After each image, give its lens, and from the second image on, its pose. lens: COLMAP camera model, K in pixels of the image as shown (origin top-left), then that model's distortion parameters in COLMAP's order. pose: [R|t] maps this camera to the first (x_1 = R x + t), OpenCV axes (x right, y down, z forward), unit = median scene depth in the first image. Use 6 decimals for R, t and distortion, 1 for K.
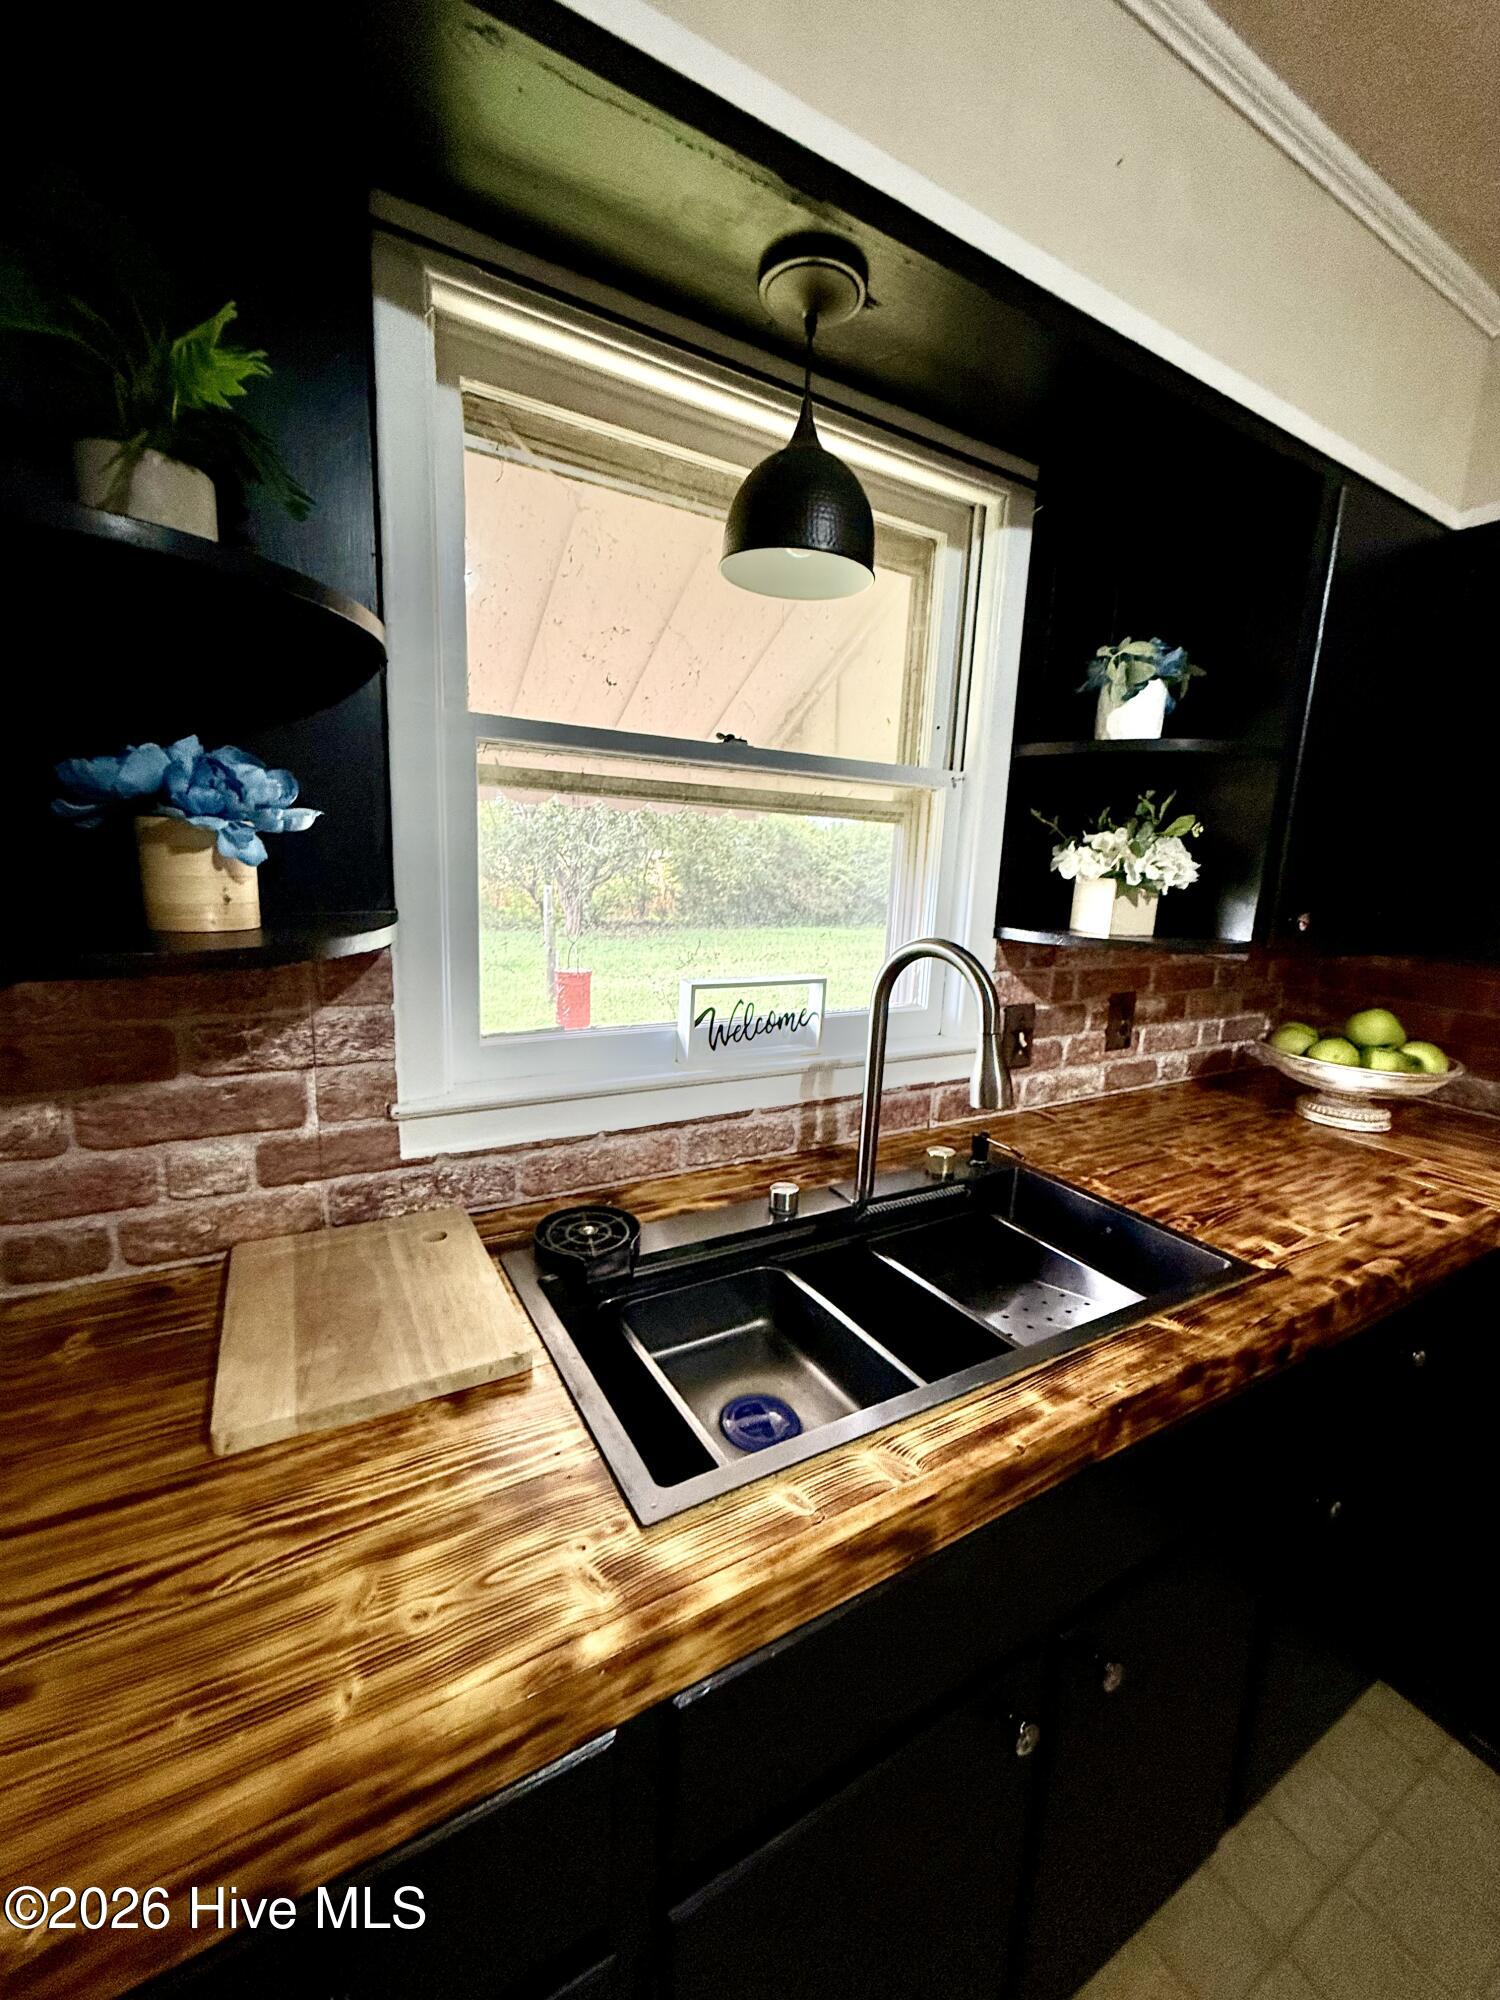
lens RADIAL K [[788.5, 0, 736.7], [0, 788.5, 982.6], [0, 0, 1]] dist [-0.011997, 0.000577]
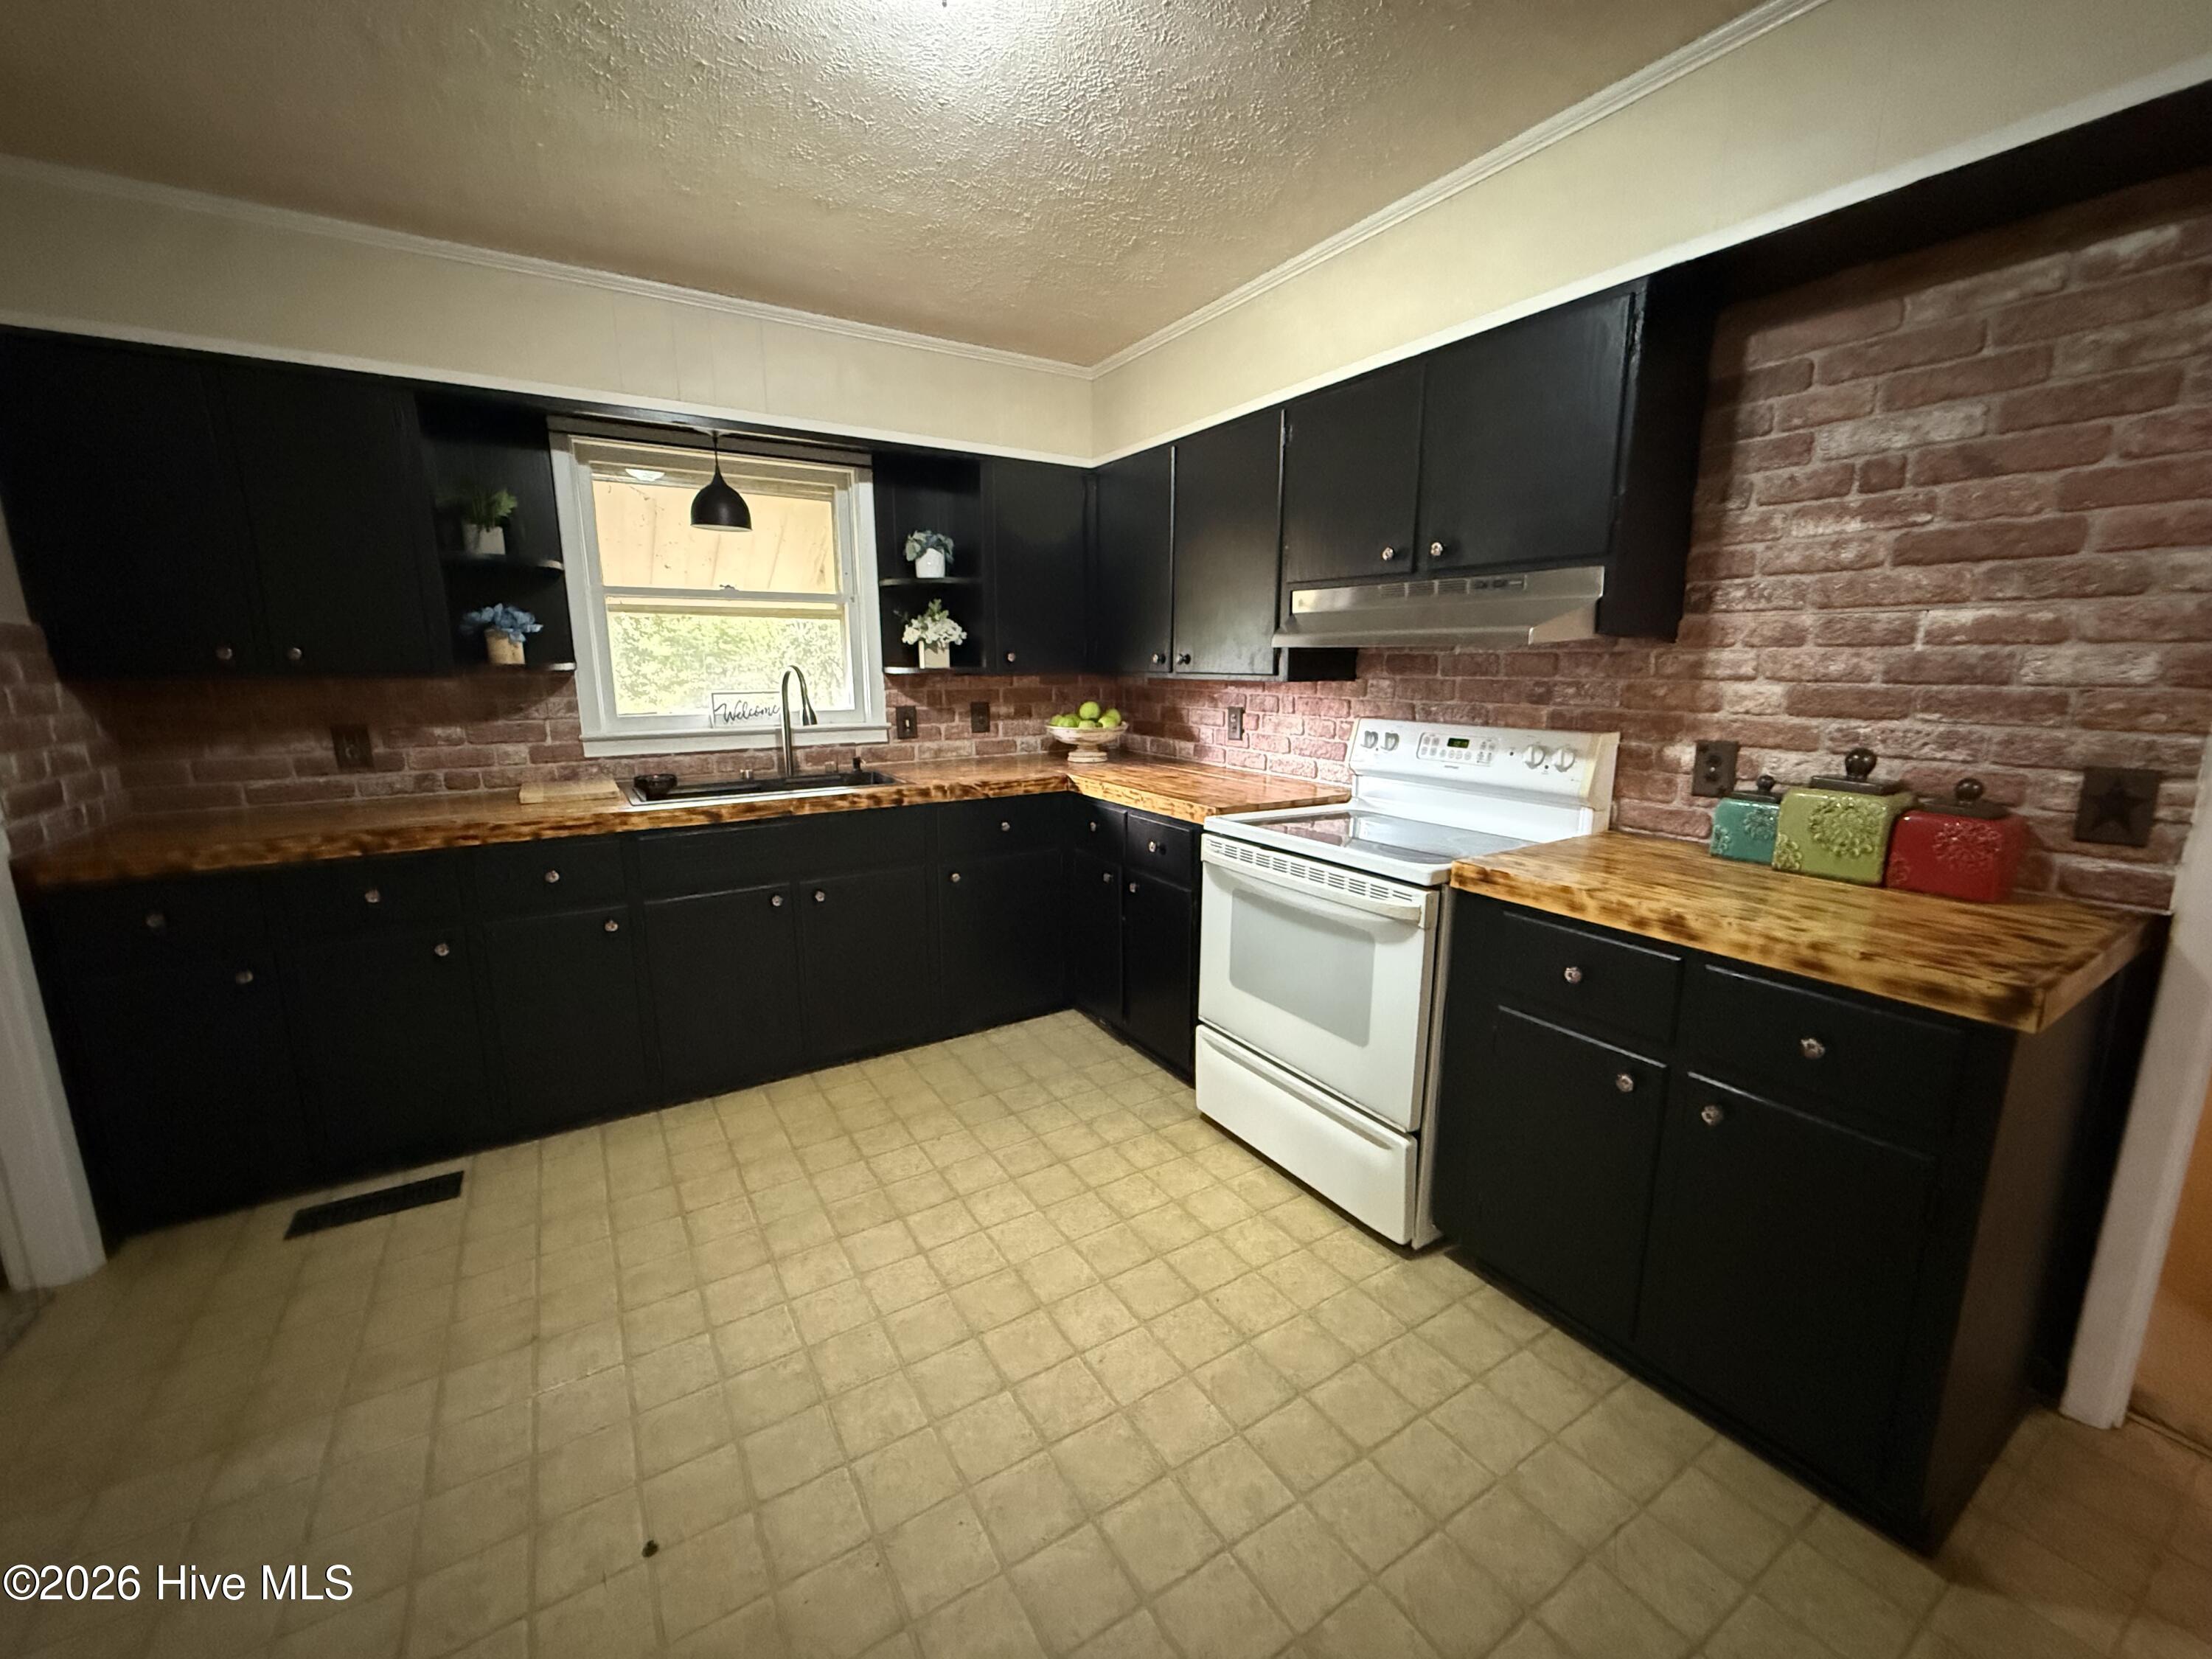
lens RADIAL K [[872.0, 0, 1094.3], [0, 872.0, 821.5], [0, 0, 1]] dist [-0.011997, 0.000577]
pose [[0.998453, -0.052114, 0.019376, 0.965180], [0.051777, 0.998506, 0.017488, 0.381093], [-0.020258, -0.016458, 0.999659, -1.554934]]
